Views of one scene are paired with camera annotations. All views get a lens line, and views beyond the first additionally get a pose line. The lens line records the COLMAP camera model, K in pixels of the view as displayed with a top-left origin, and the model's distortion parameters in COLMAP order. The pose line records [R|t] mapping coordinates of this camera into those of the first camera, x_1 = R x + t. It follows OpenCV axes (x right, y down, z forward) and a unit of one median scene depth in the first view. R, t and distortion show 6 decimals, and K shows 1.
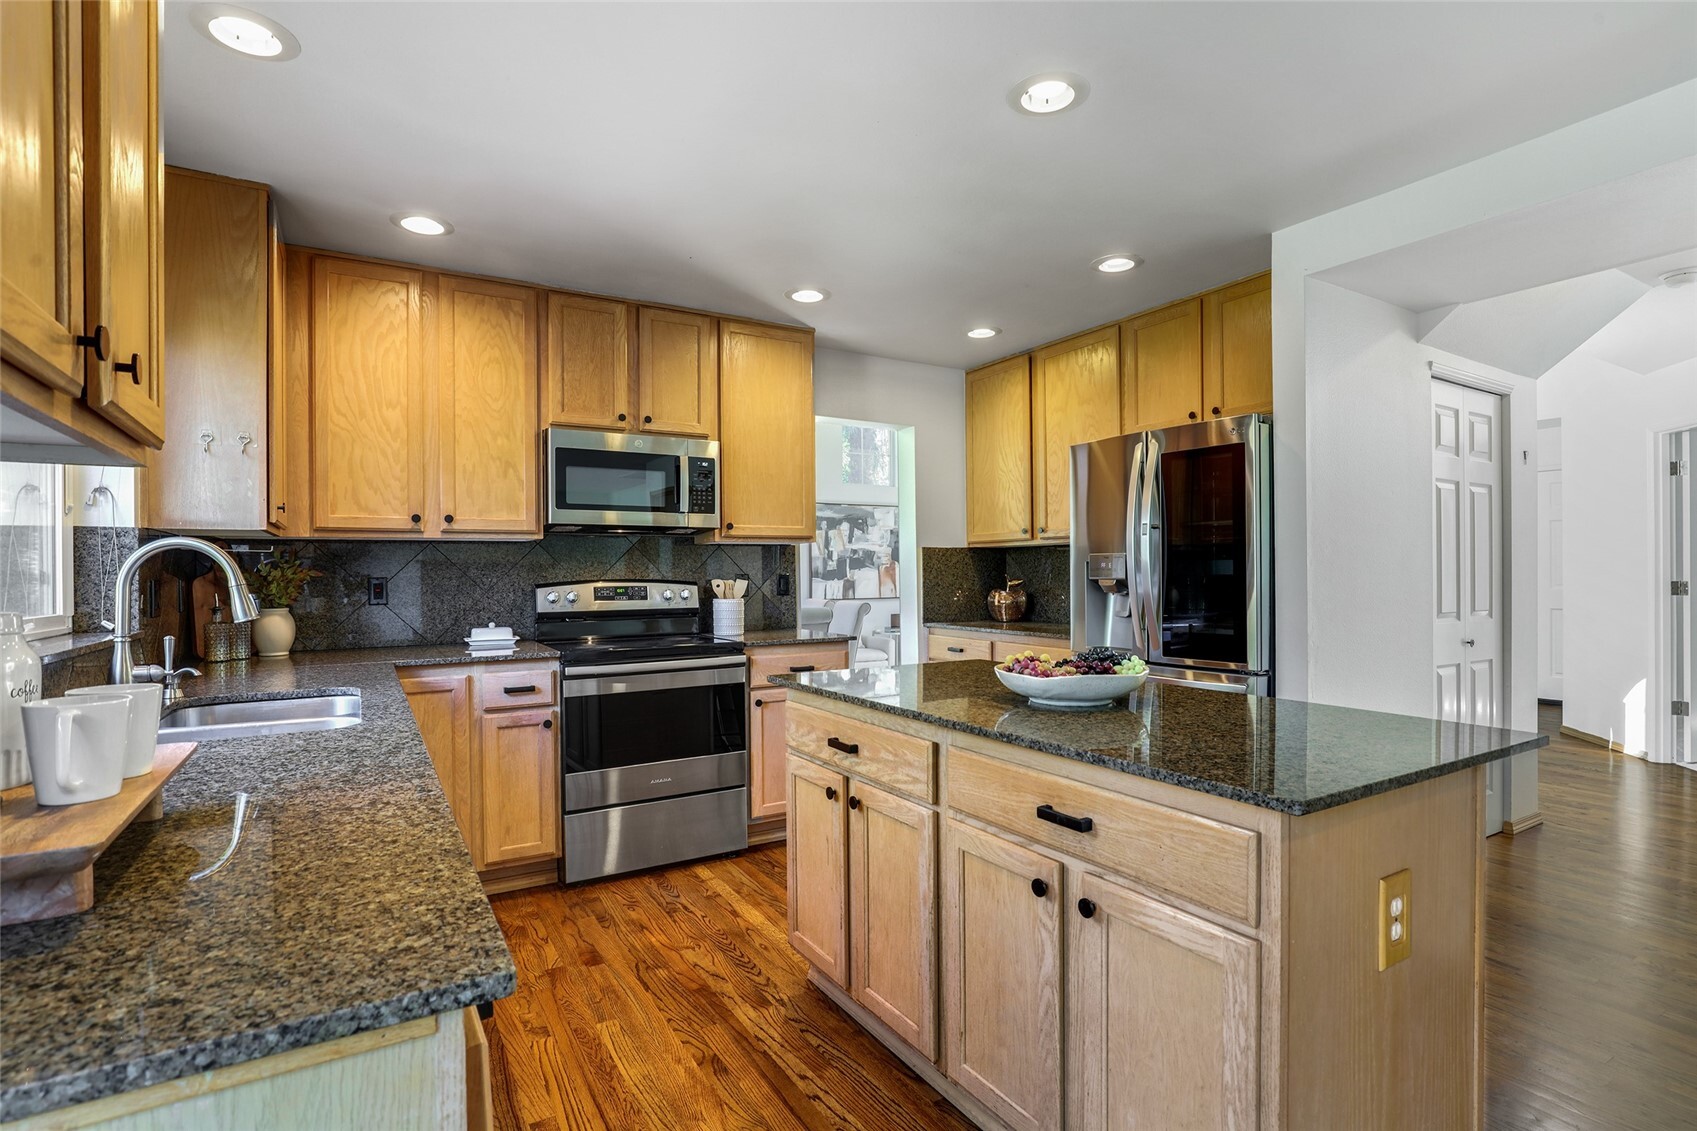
lens RADIAL K [[775.0, 0, 851.1], [0, 775.0, 578.2], [0, 0, 1]] dist [-0.025166, 0.000601]
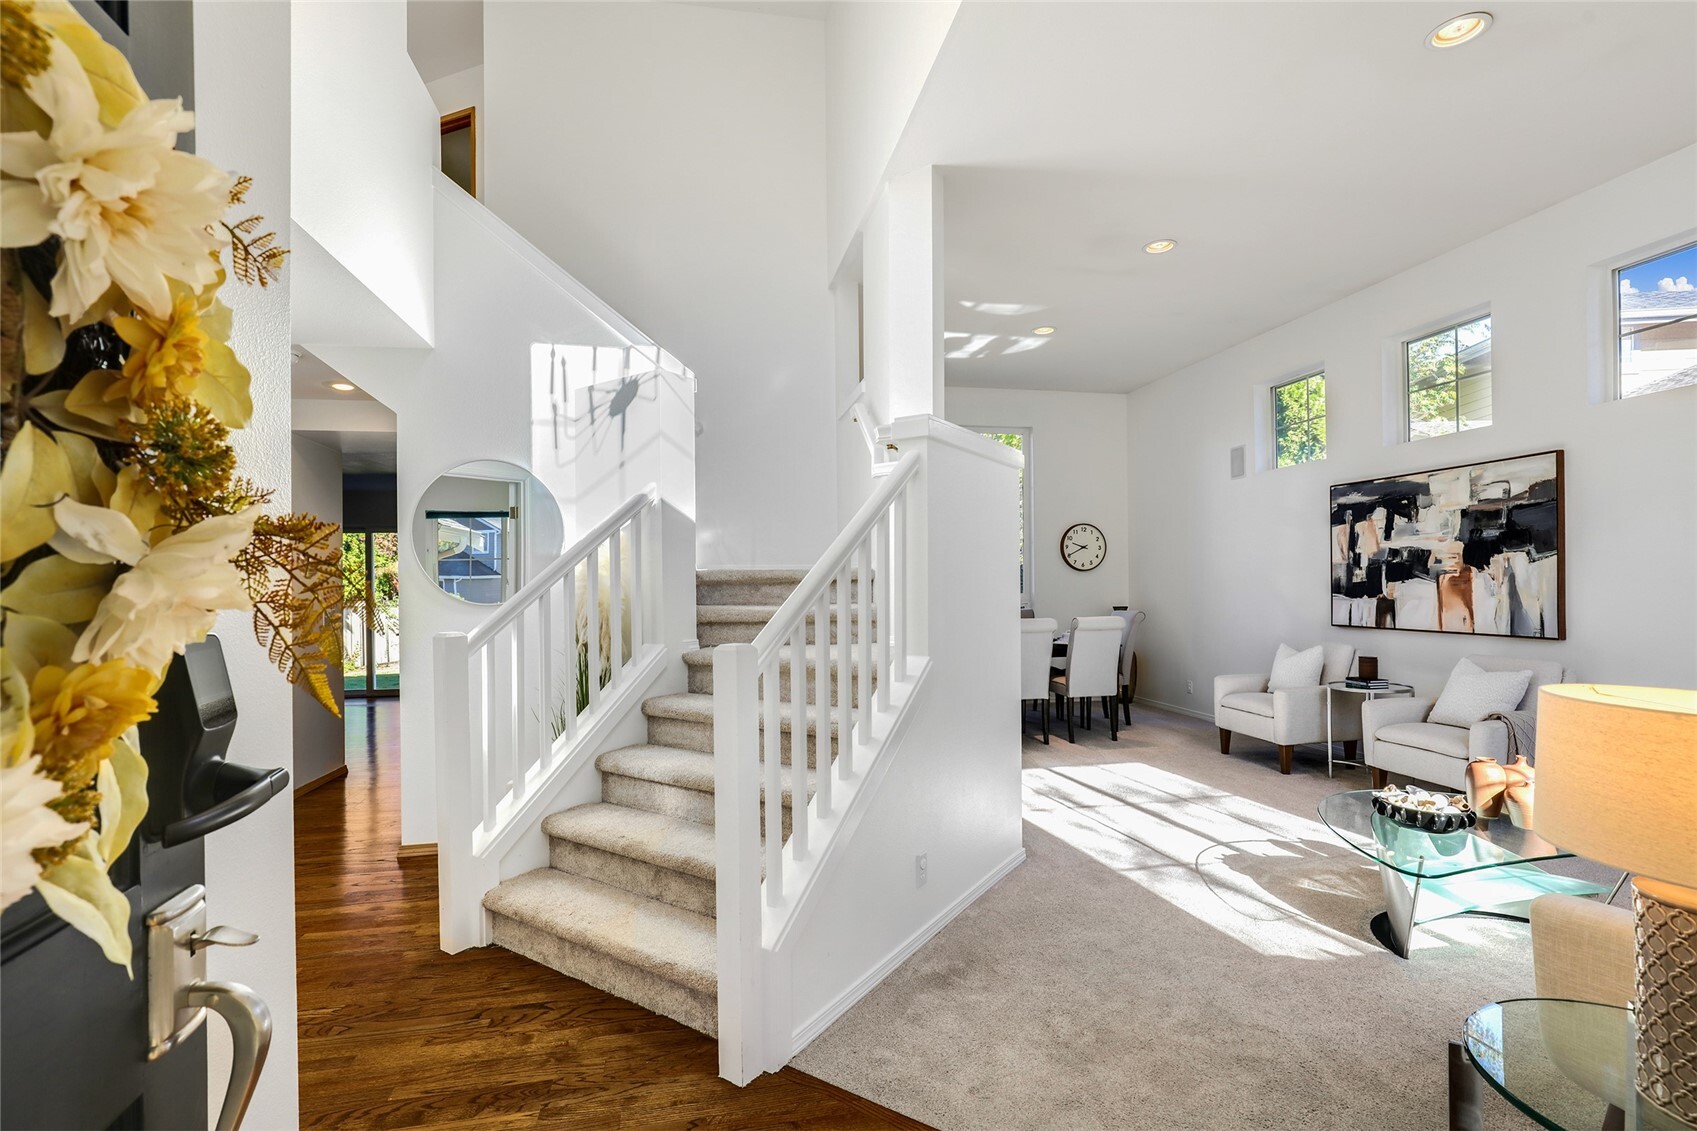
lens RADIAL K [[775.0, 0, 841.4], [0, 775.0, 575.0], [0, 0, 1]] dist [-0.025166, 0.000601]
pose [[-0.290093, 0.003773, -0.956991, 0.719992], [0.014463, 0.999895, -0.000442, -0.022680], [0.956889, -0.013969, -0.290117, 0.757206]]
